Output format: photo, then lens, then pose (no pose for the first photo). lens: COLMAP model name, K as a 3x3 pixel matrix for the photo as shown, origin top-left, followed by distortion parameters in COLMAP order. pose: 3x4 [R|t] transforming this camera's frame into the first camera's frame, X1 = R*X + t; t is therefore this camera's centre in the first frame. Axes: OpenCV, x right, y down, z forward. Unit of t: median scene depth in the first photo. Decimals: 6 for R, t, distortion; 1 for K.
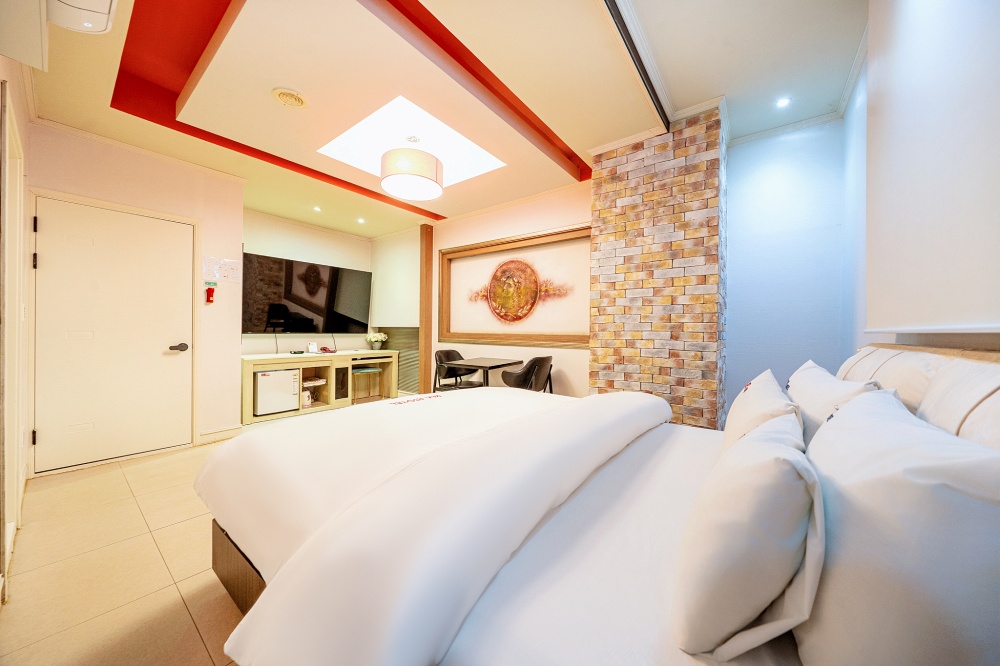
lens RADIAL K [[342.1, 0, 498.7], [0, 342.1, 331.1], [0, 0, 1]] dist [-0.000478, 0.000029]
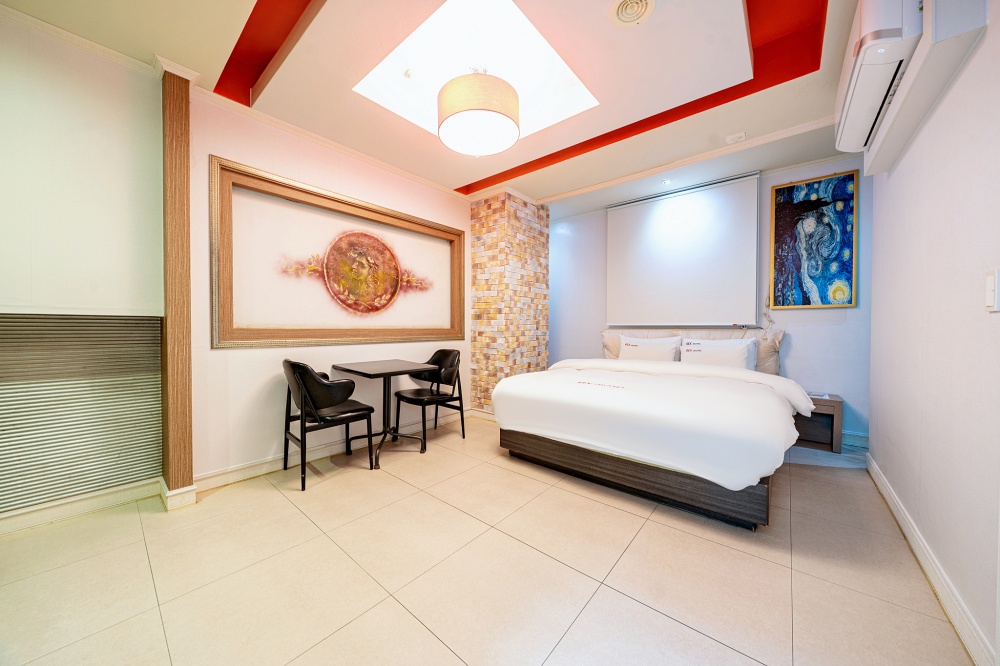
lens RADIAL K [[342.1, 0, 498.7], [0, 342.1, 331.1], [0, 0, 1]] dist [-0.000478, 0.000029]
pose [[0.047892, -0.023604, 0.998574, -0.787242], [-0.000559, 0.999720, 0.023658, -0.005477], [-0.998852, -0.001691, 0.047865, 0.721384]]
